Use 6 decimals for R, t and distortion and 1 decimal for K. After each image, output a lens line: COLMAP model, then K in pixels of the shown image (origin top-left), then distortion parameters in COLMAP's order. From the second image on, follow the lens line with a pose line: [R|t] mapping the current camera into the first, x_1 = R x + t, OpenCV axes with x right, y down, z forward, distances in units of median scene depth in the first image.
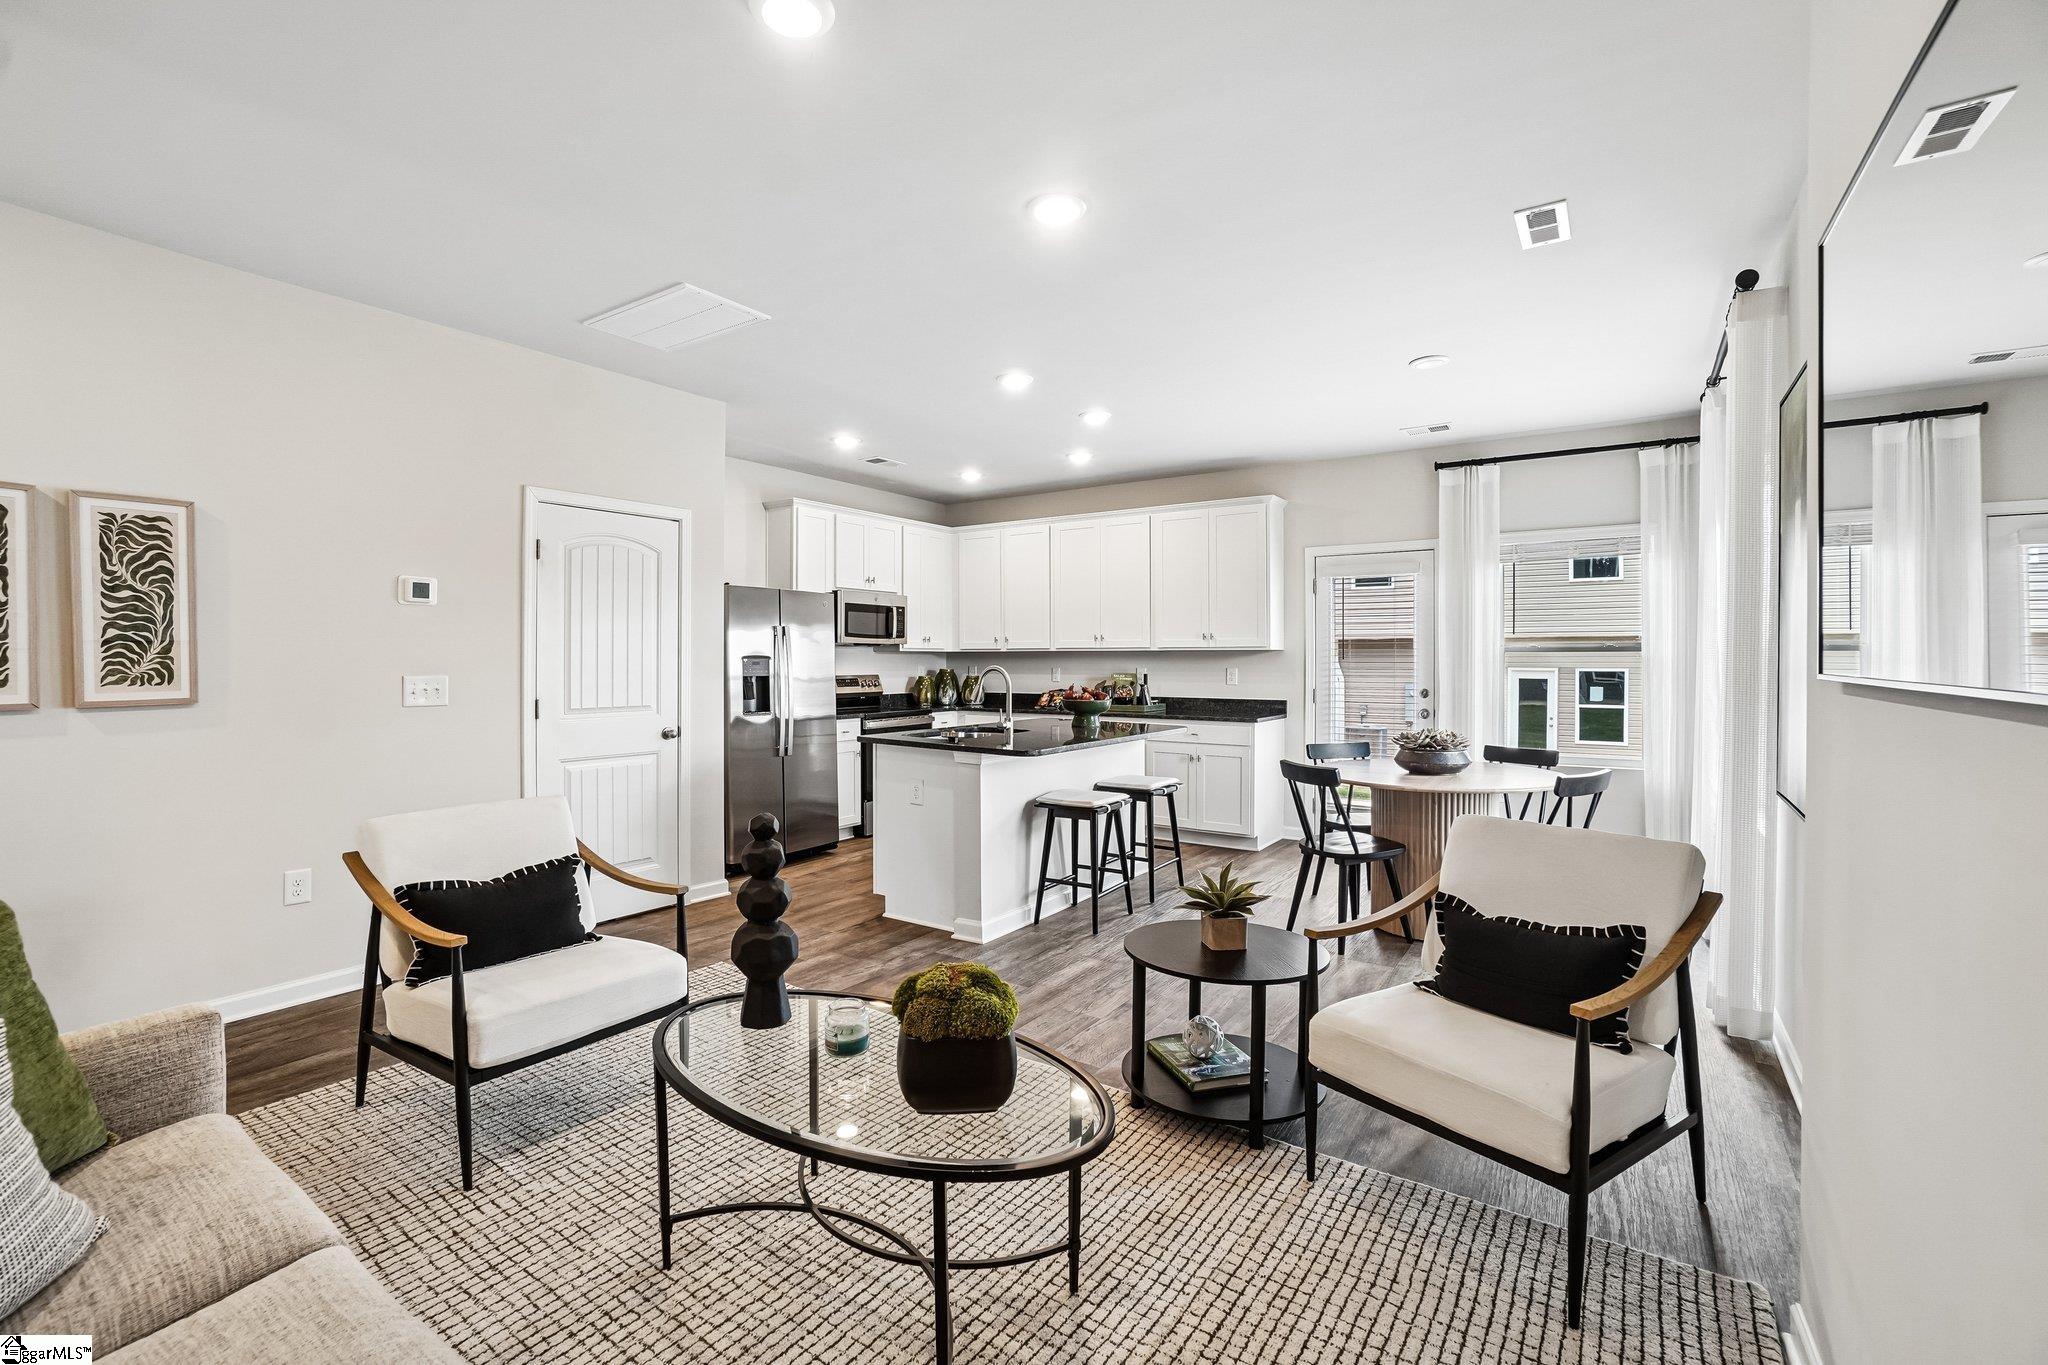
lens RADIAL K [[909.8, 0, 1012.8], [0, 909.8, 659.0], [0, 0, 1]] dist [-0.024191, 0.000002]
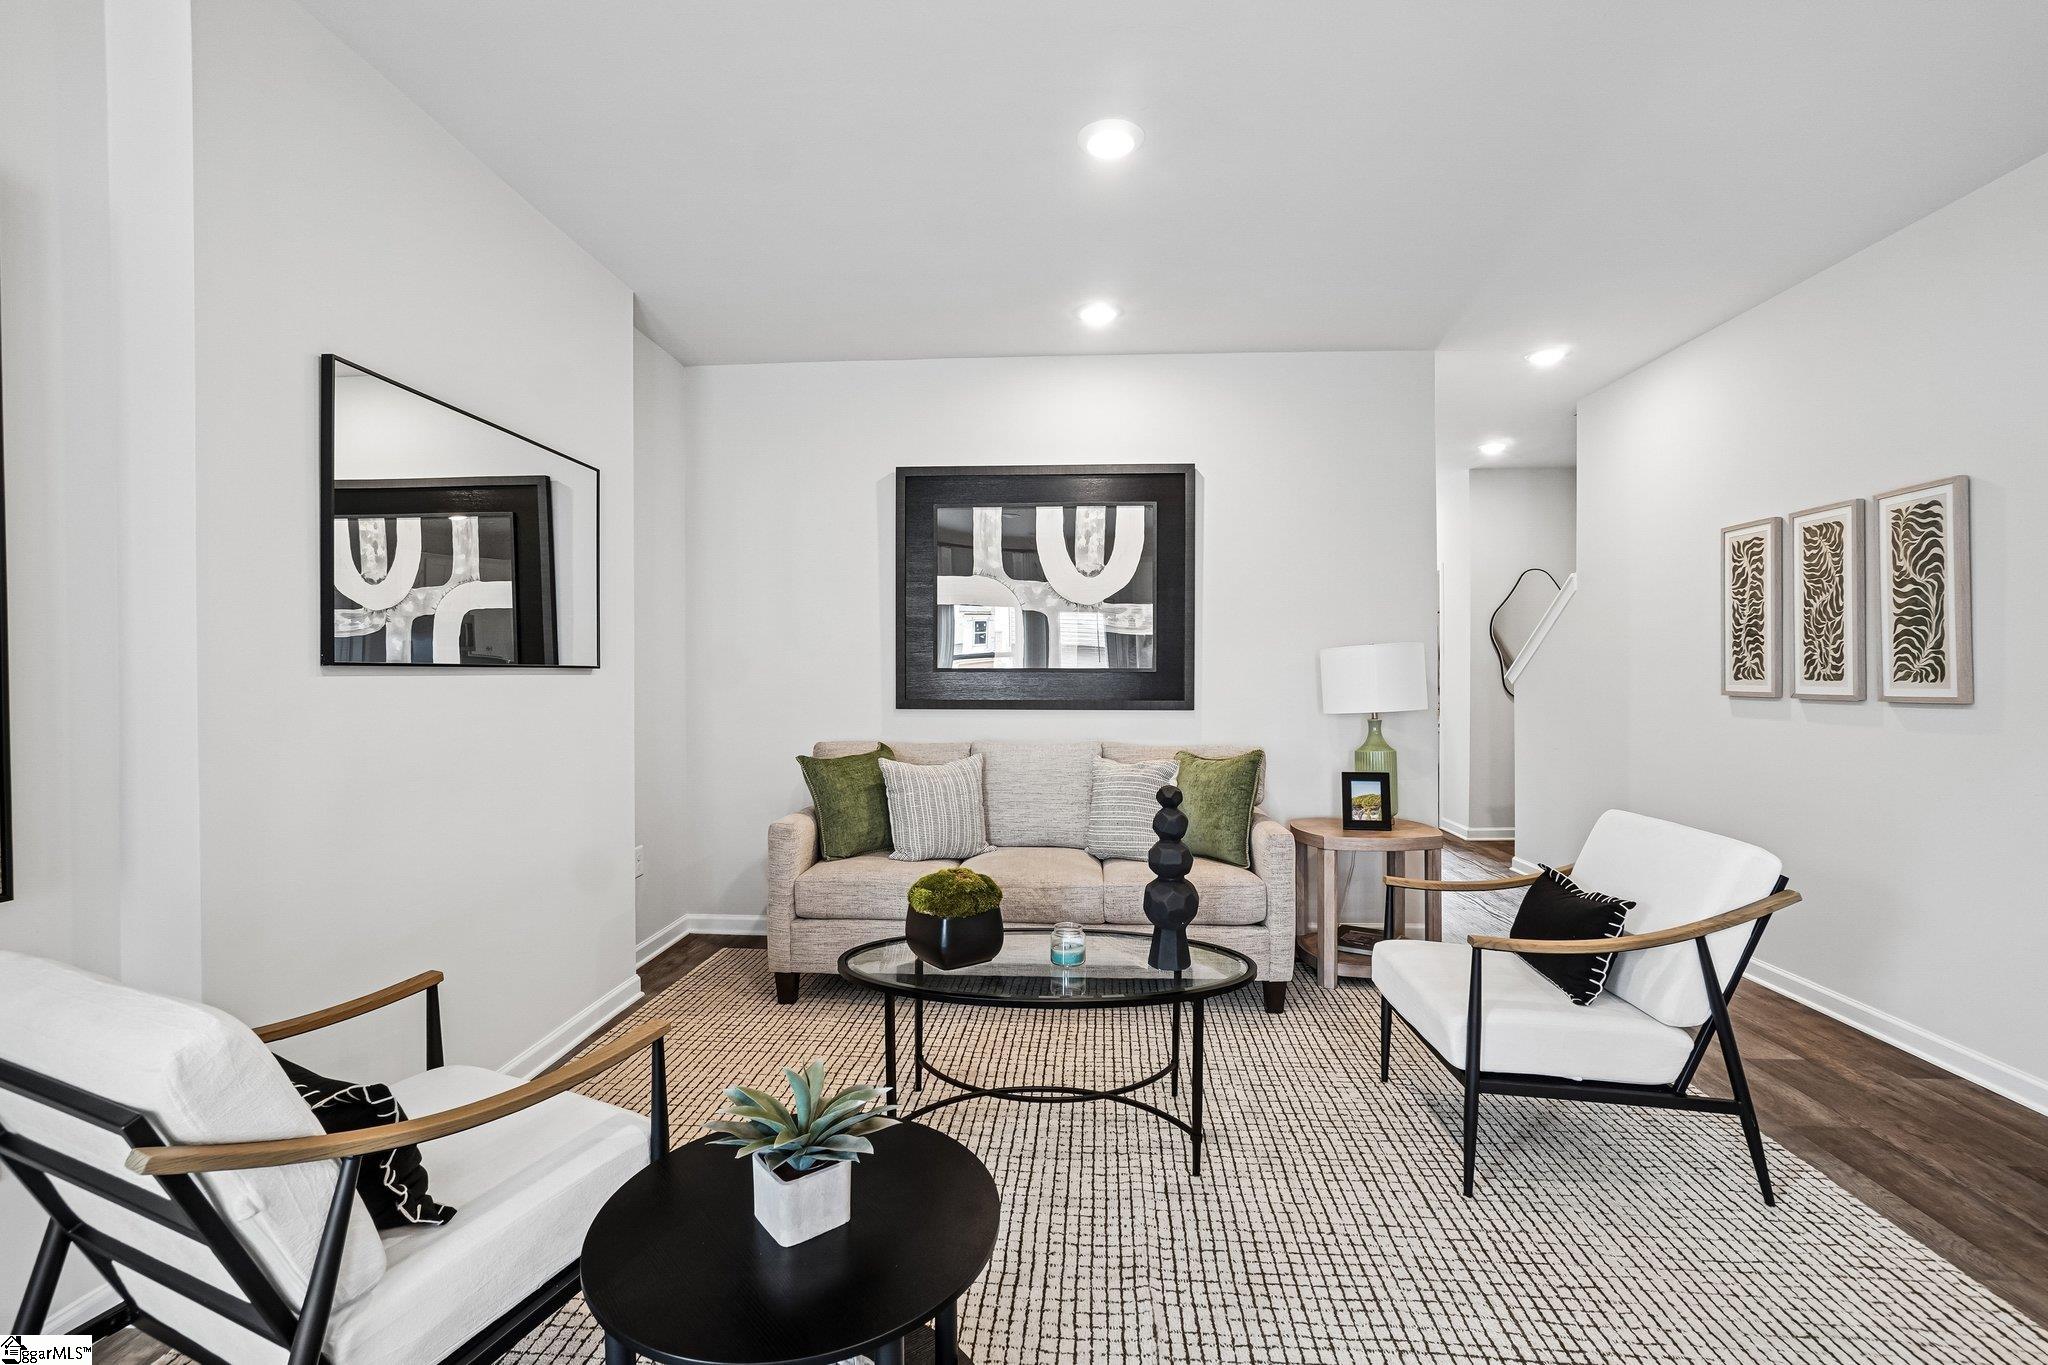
lens RADIAL K [[918.0, 0, 1022.6], [0, 918.0, 674.9], [0, 0, 1]] dist [-0.056408, 0.028559]
pose [[-0.855224, 0.006373, -0.518219, 0.338035], [0.004592, 0.999978, 0.004719, 0.013138], [0.518238, 0.001656, -0.855235, 1.295527]]
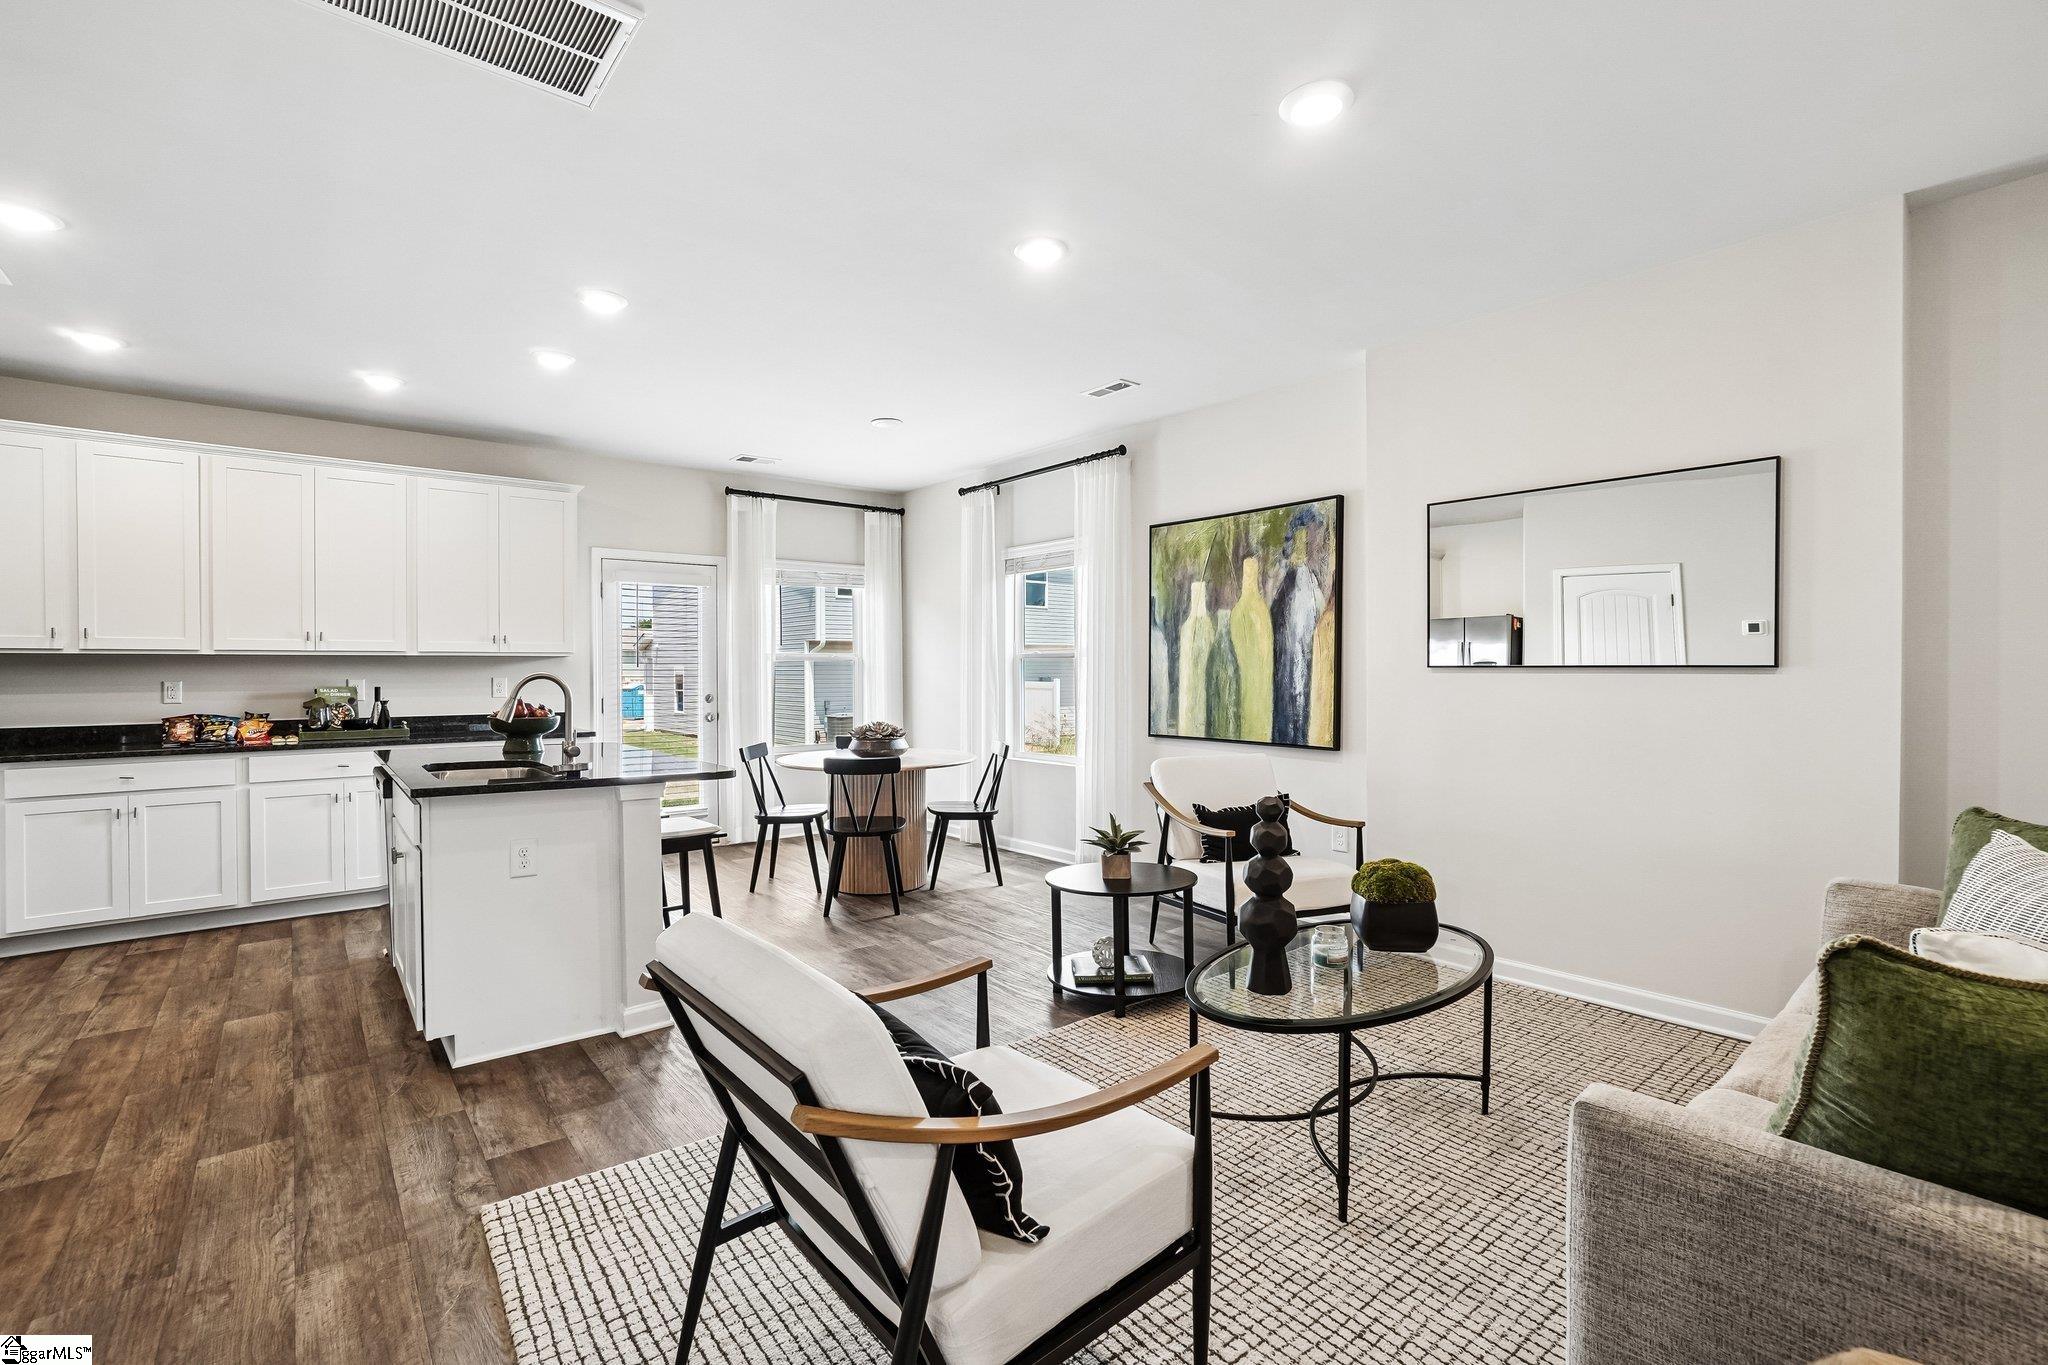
lens RADIAL K [[918.0, 0, 1022.6], [0, 918.0, 674.9], [0, 0, 1]] dist [-0.056408, 0.028559]
pose [[0.282347, -0.006793, 0.959288, -0.946901], [0.002382, 0.999977, 0.006380, 0.007639], [-0.959309, 0.000484, 0.282357, 0.661224]]
